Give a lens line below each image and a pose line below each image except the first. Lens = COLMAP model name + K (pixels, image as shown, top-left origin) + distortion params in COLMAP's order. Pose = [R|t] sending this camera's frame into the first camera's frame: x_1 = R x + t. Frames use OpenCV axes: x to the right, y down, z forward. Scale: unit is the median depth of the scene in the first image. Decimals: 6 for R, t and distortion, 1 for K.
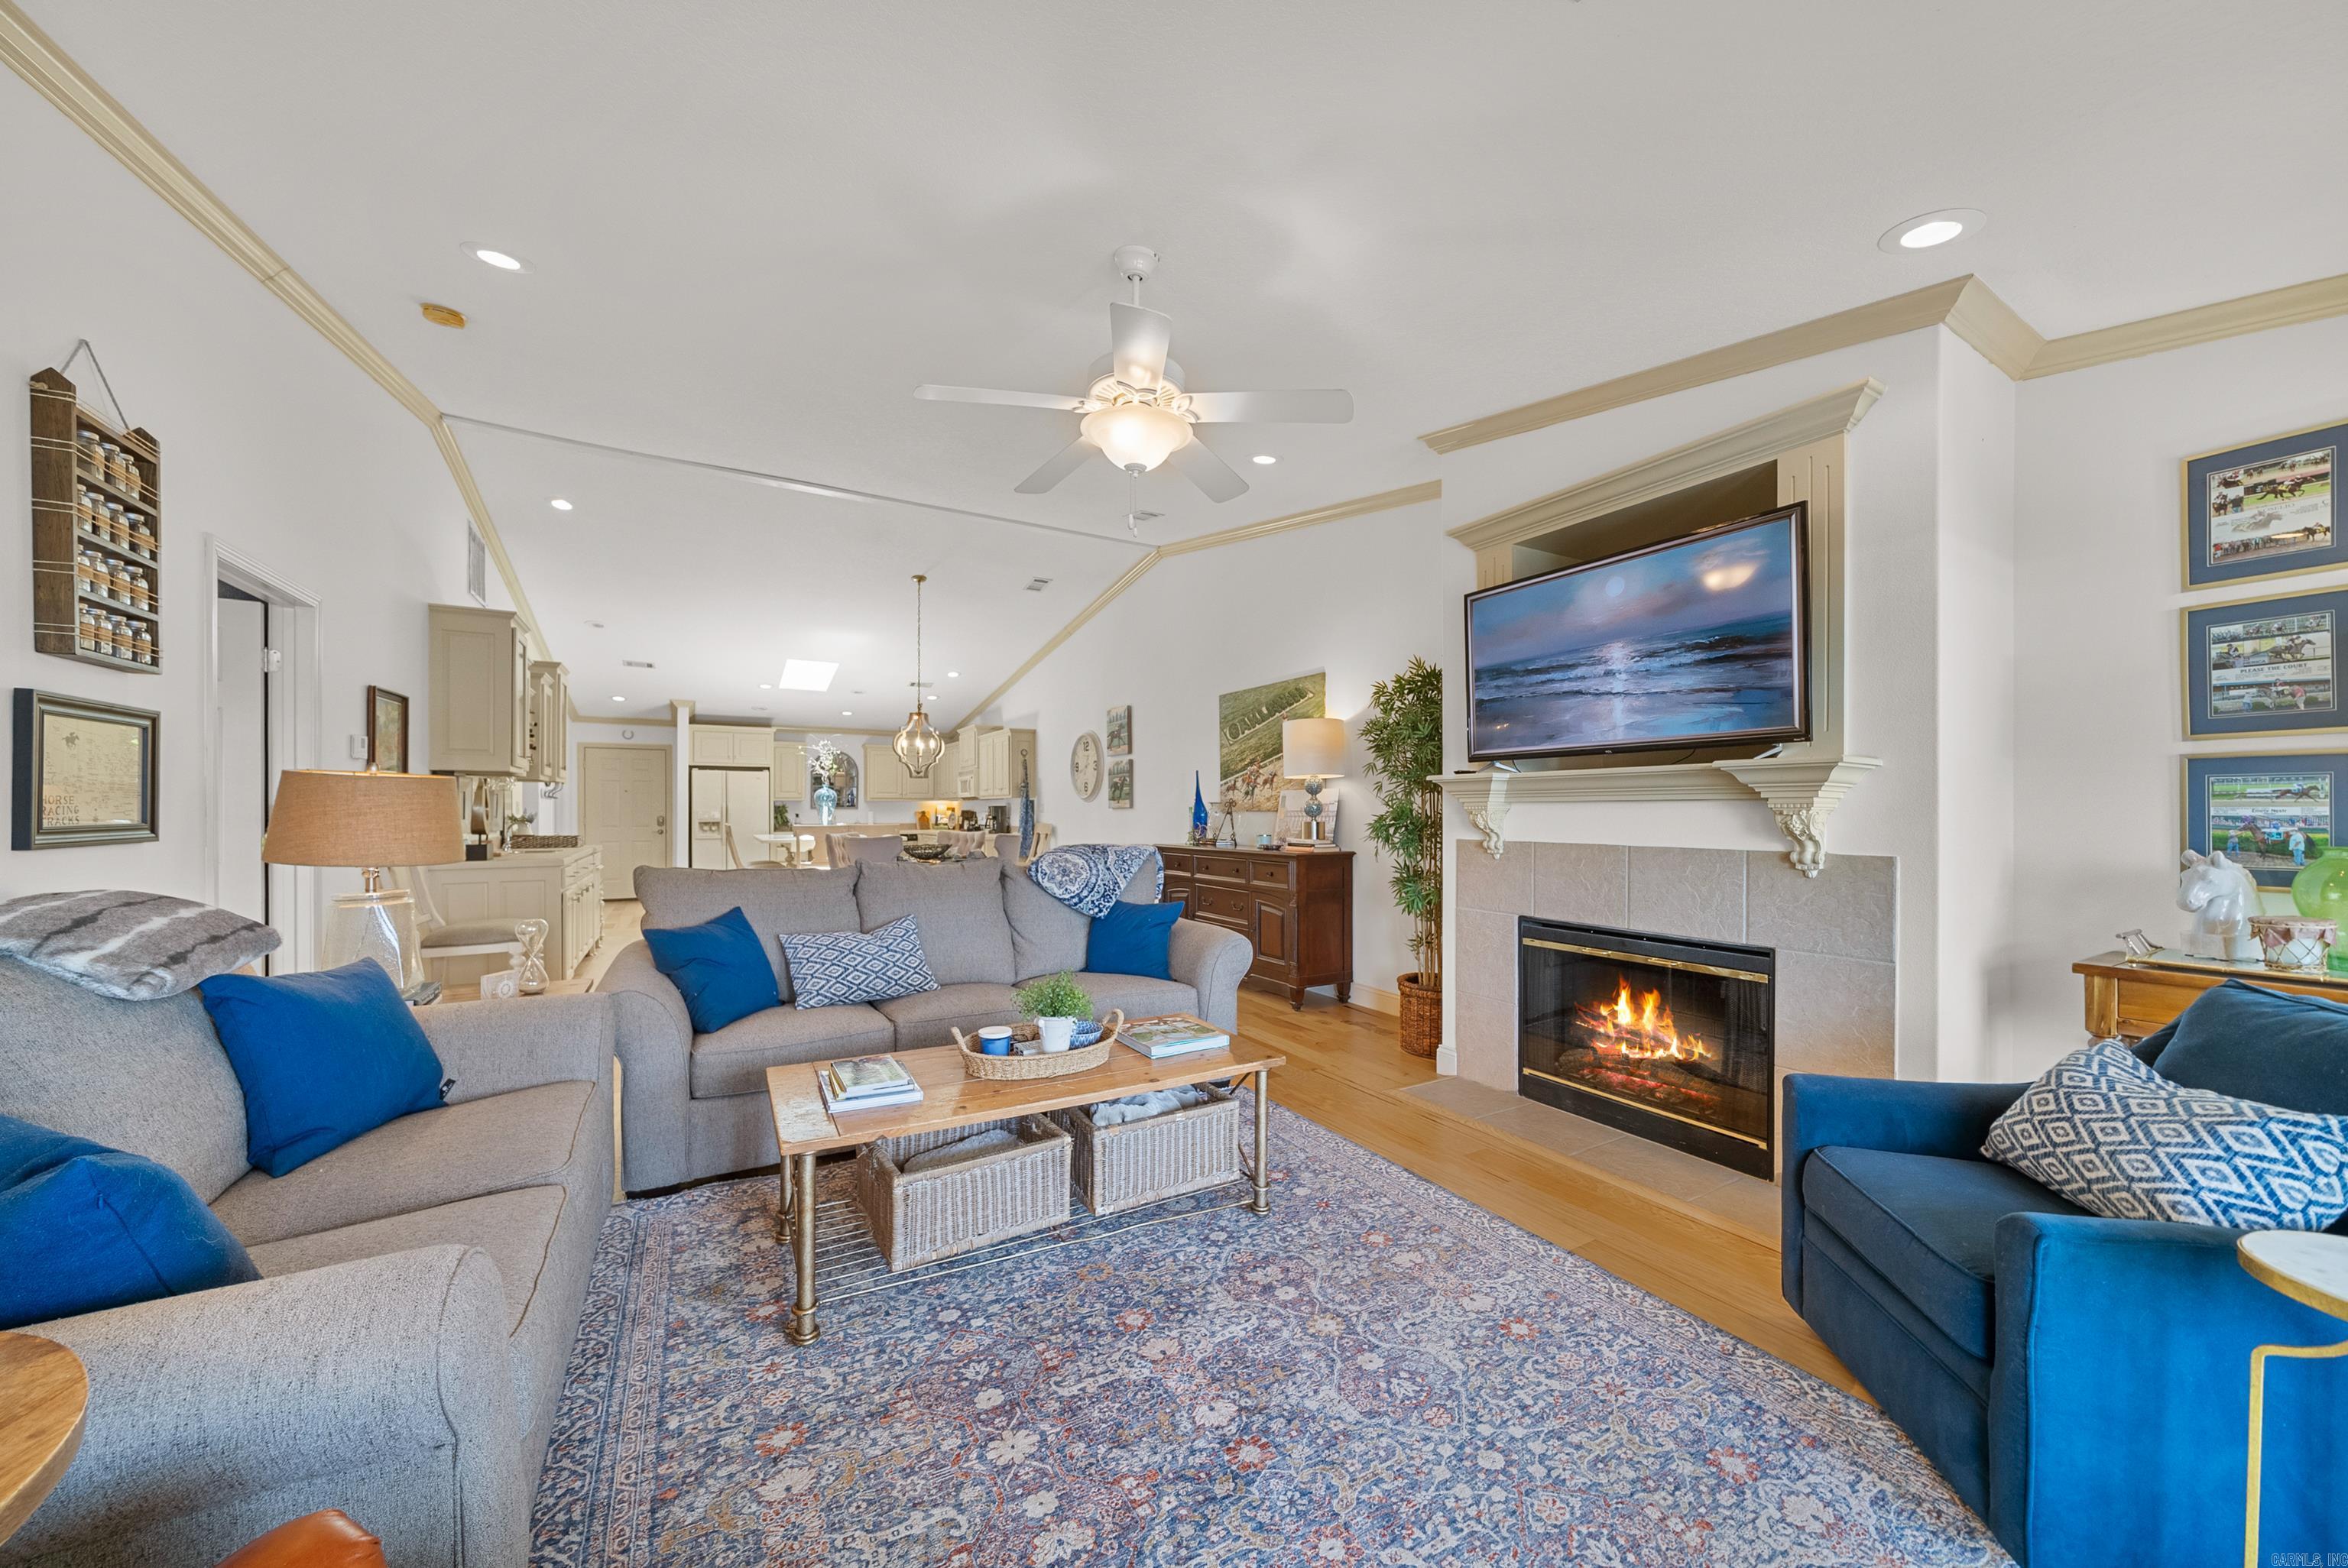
lens RADIAL K [[816.9, 0, 1159.6], [0, 816.9, 812.0], [0, 0, 1]] dist [-0.000645, -0.000052]
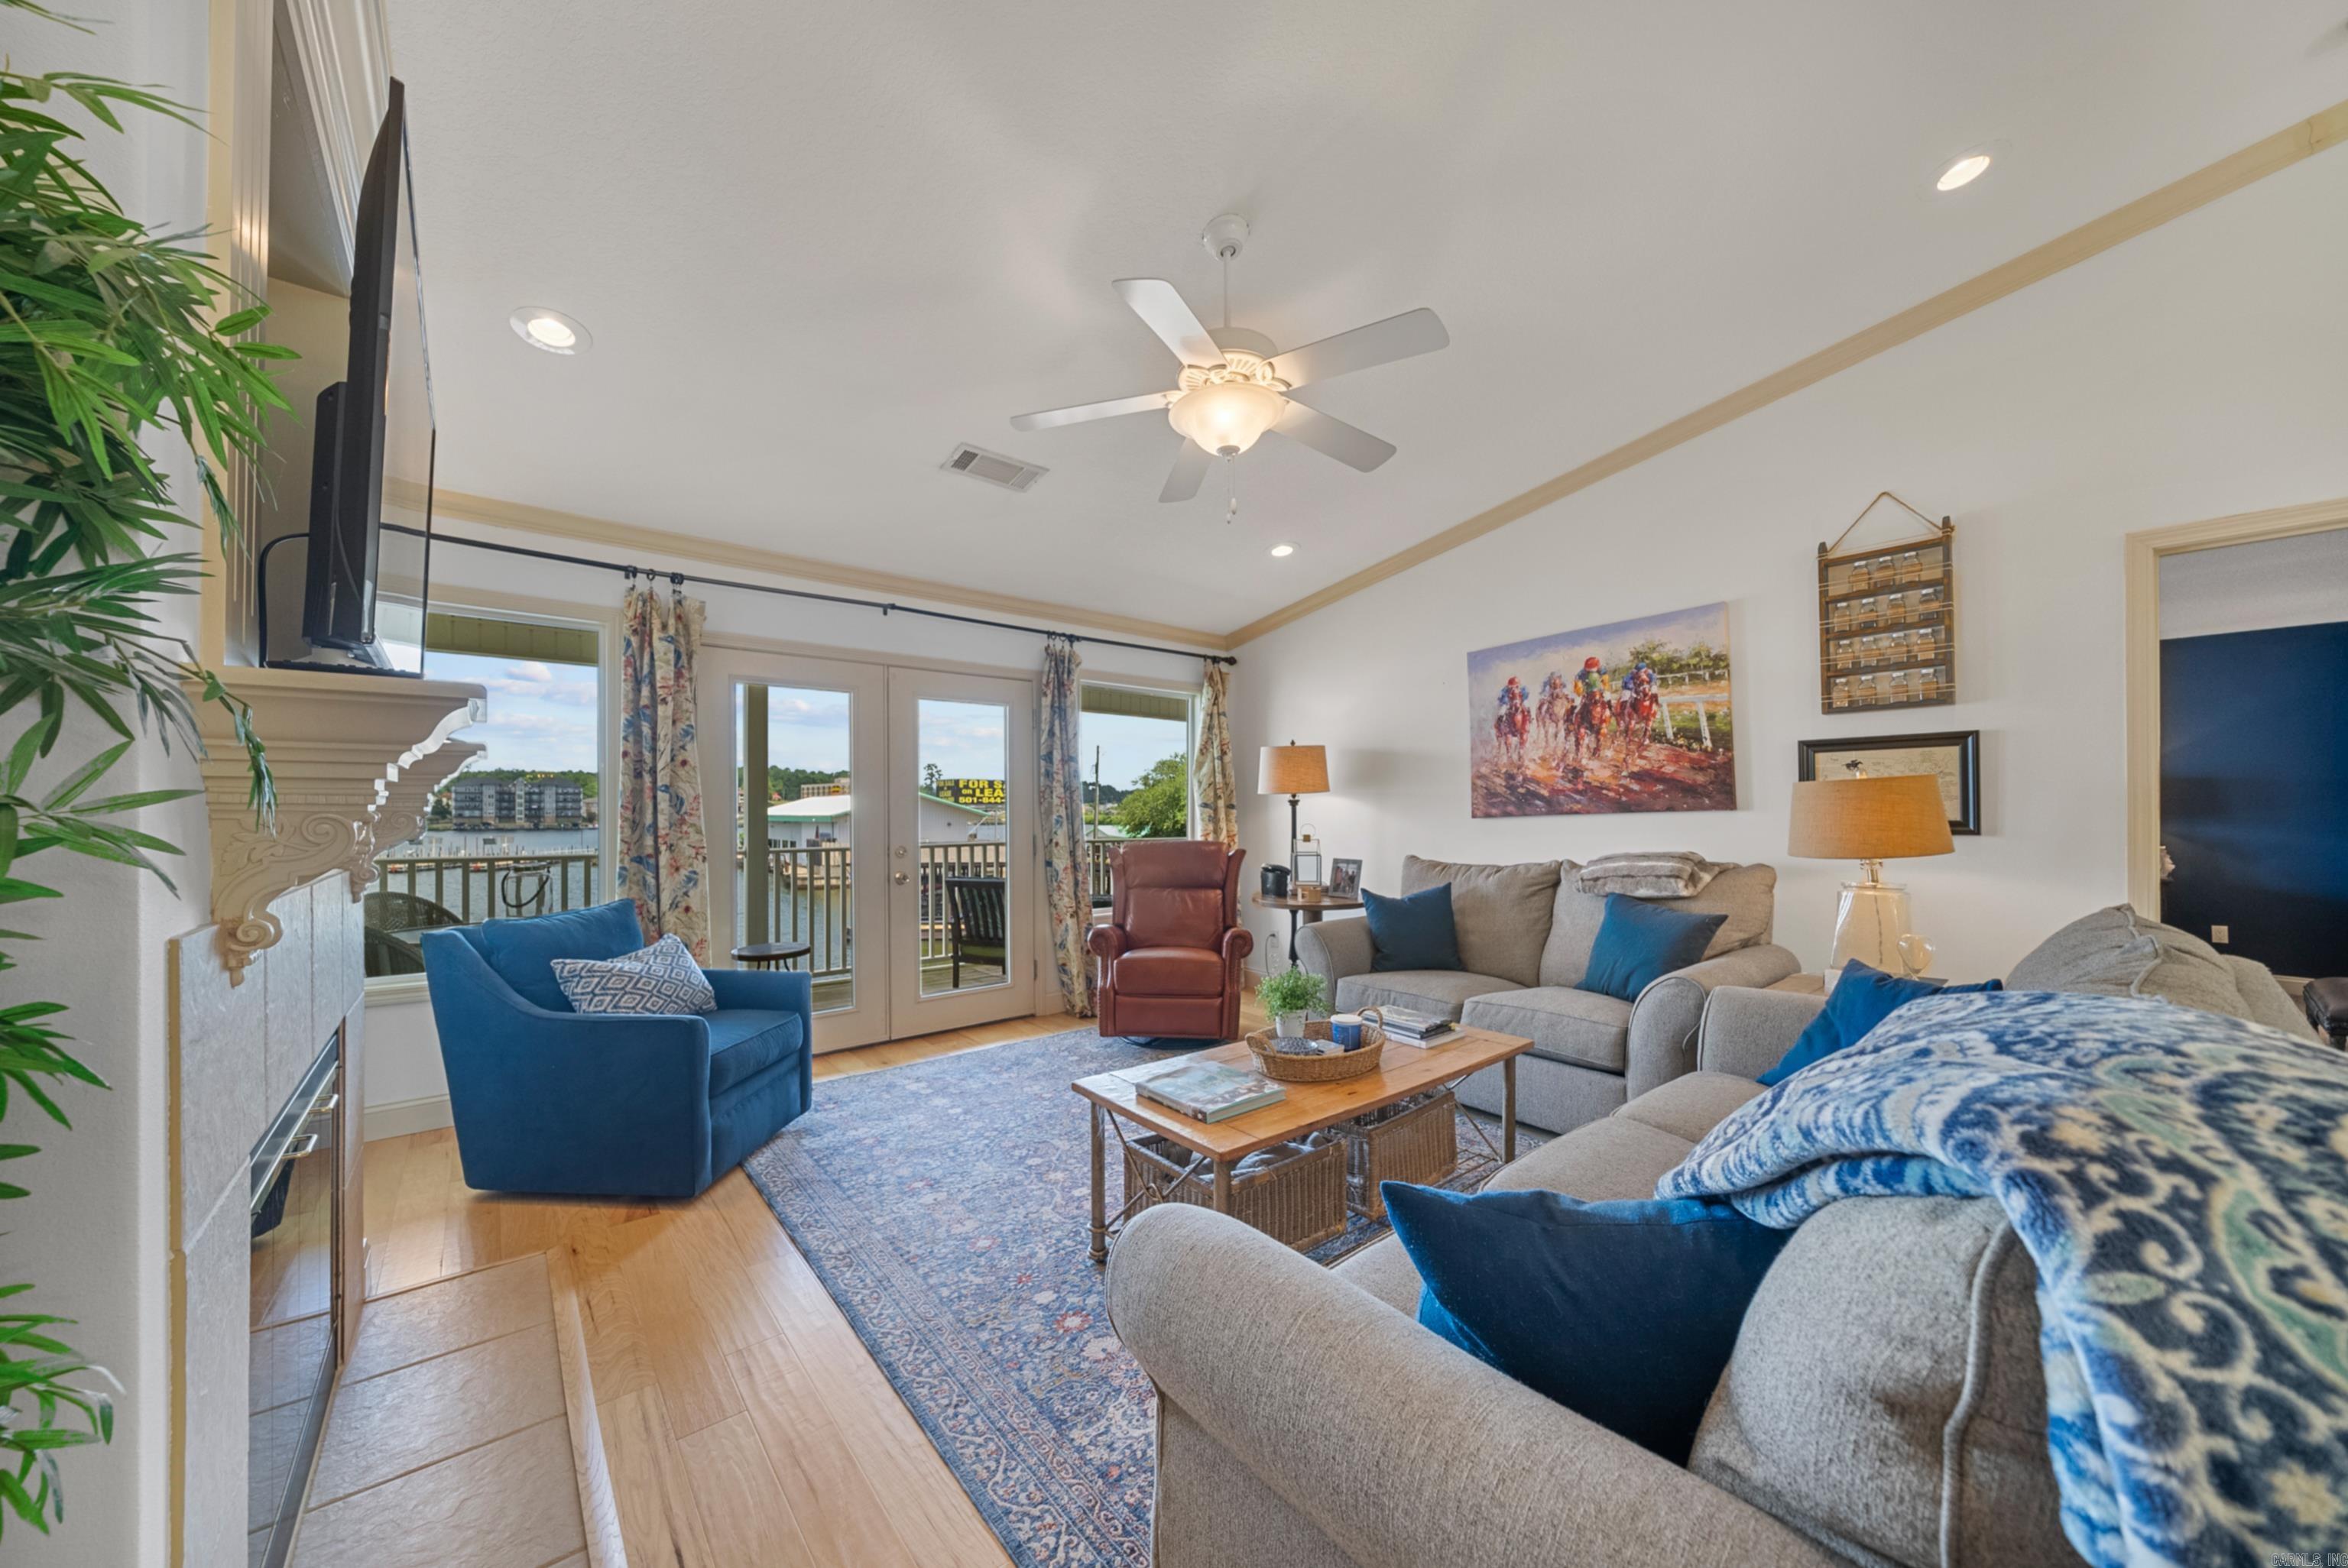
lens RADIAL K [[816.9, 0, 1159.6], [0, 816.9, 812.0], [0, 0, 1]] dist [-0.000645, -0.000052]
pose [[-0.986166, 0.001210, -0.165755, 0.079879], [0.000941, 0.999998, 0.001698, -0.000916], [0.165757, 0.001518, -0.986166, 0.743323]]
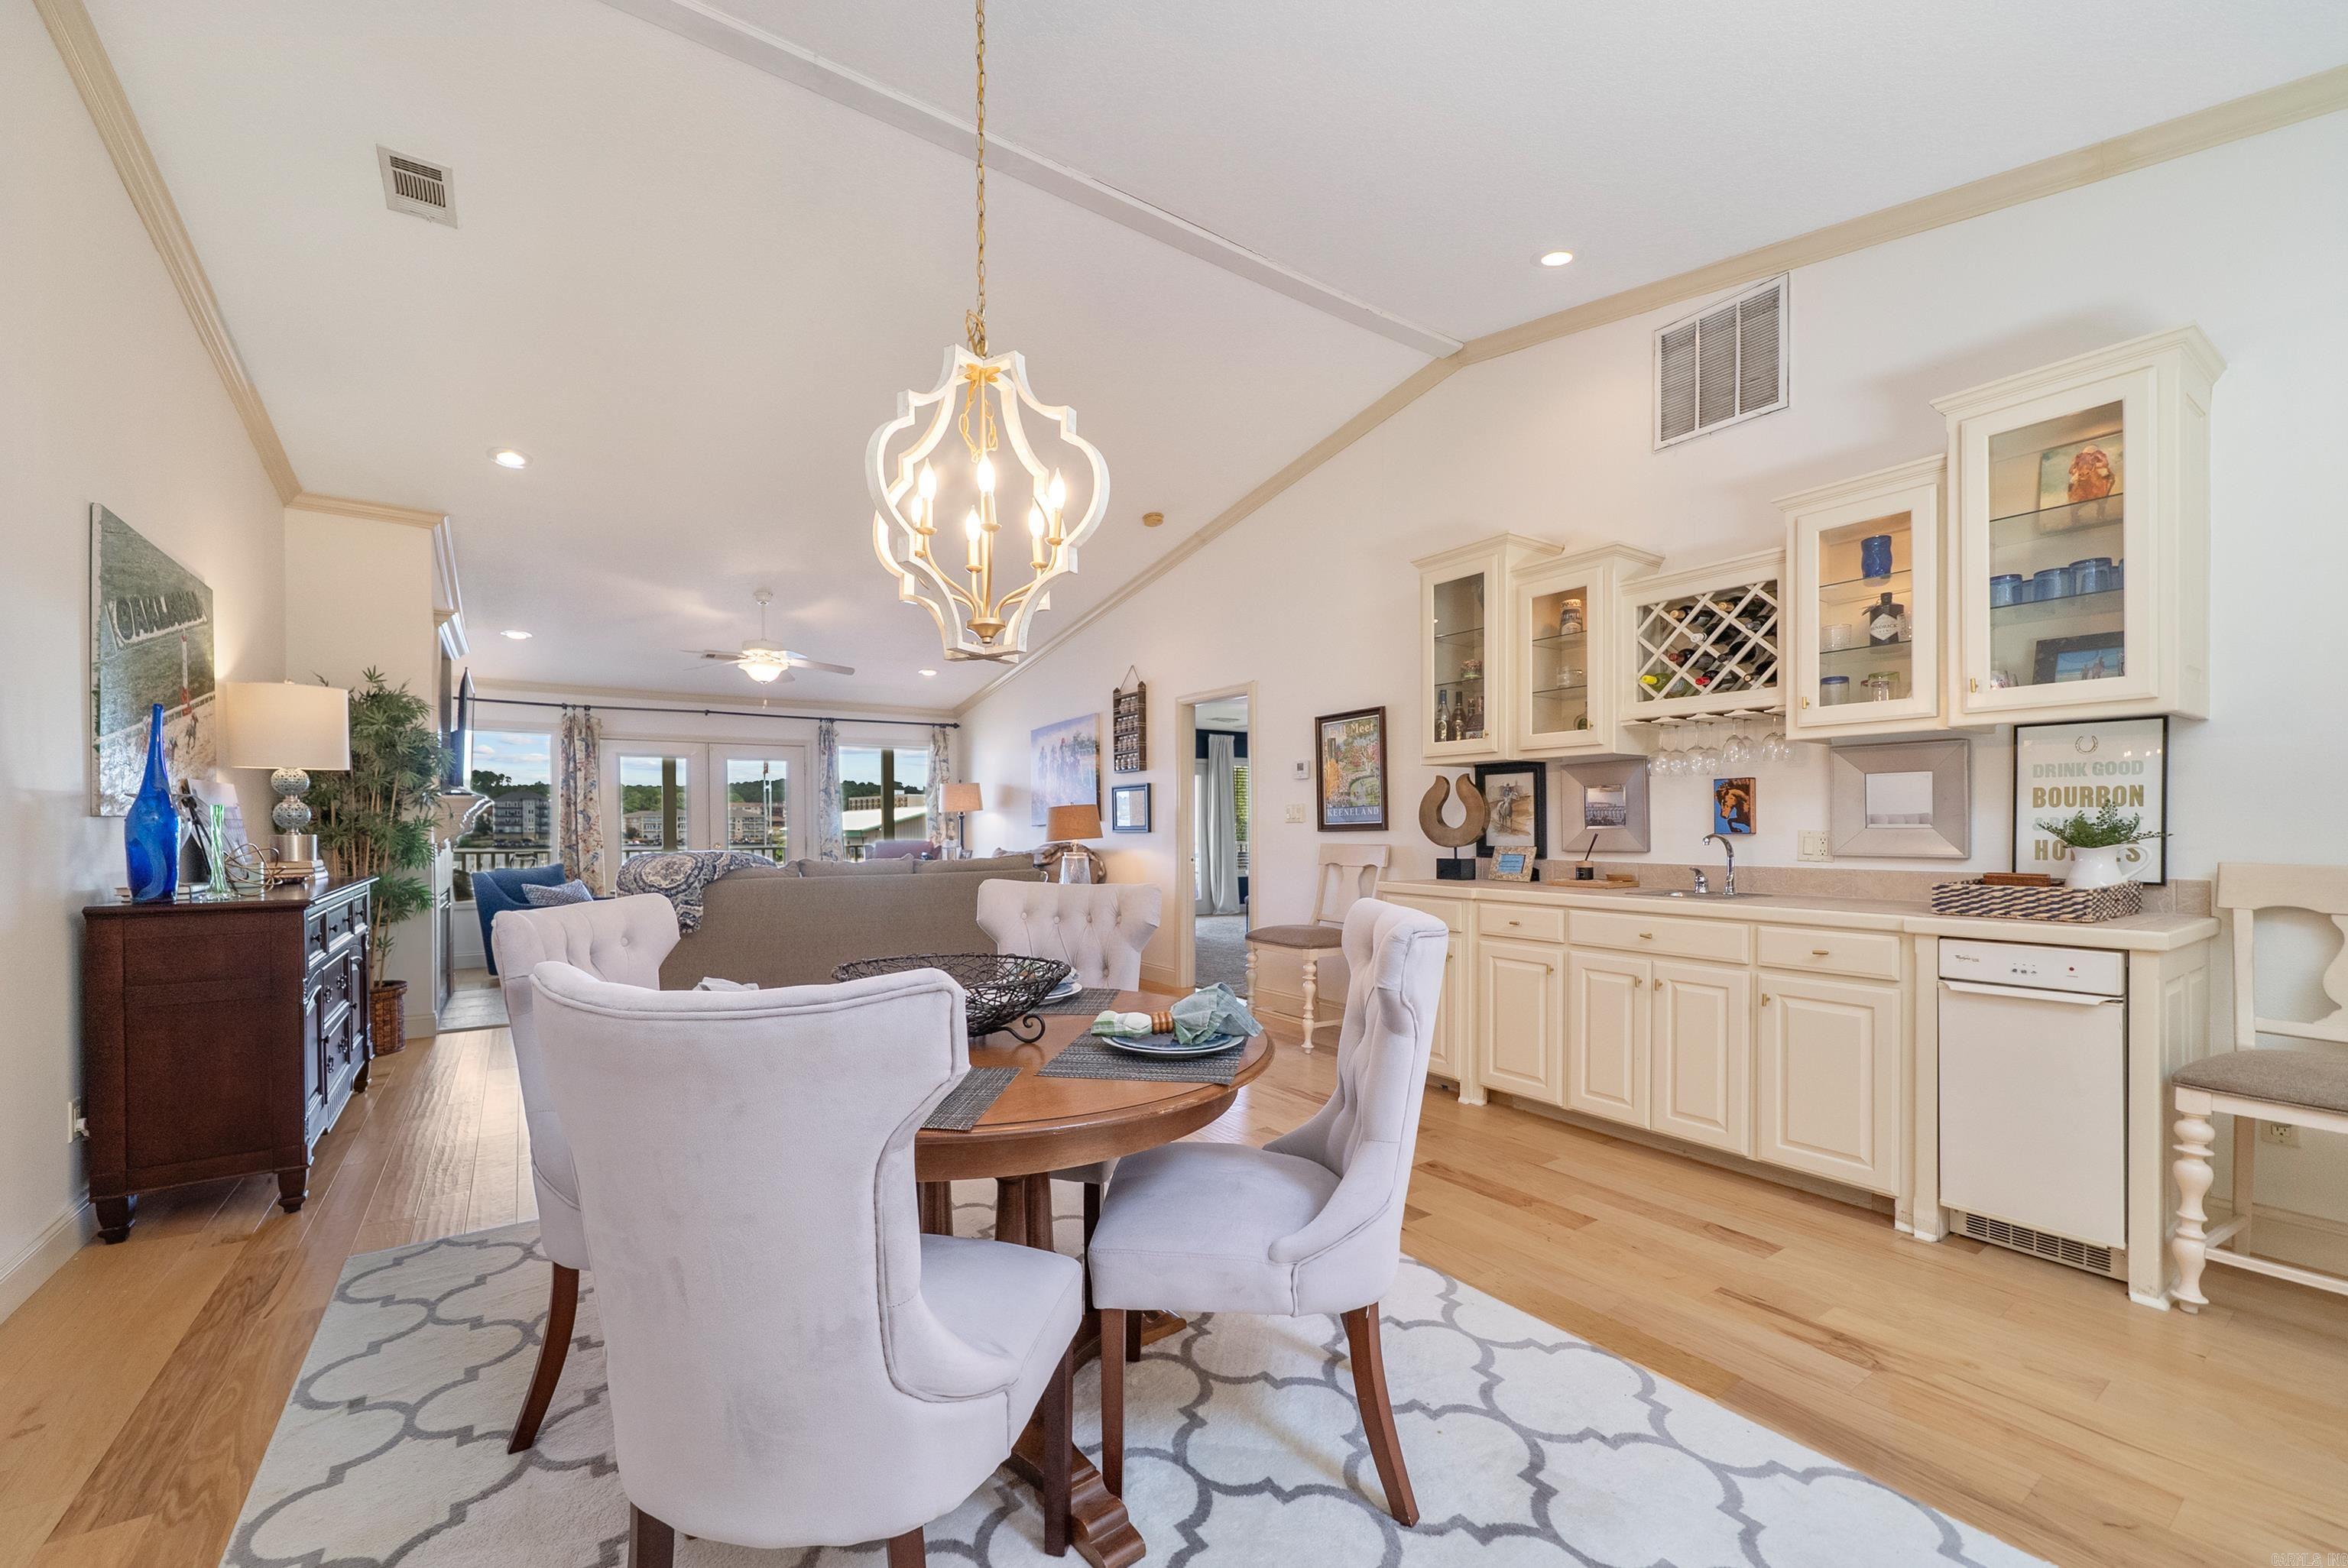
lens RADIAL K [[947.9, 0, 1186.0], [0, 947.9, 830.1], [0, 0, 1]] dist [-0.001260, -0.000112]
pose [[-0.995312, 0.004497, -0.096611, -0.395127], [0.003936, 0.999974, 0.005999, 0.004065], [0.096636, 0.005591, -0.995304, 1.529369]]
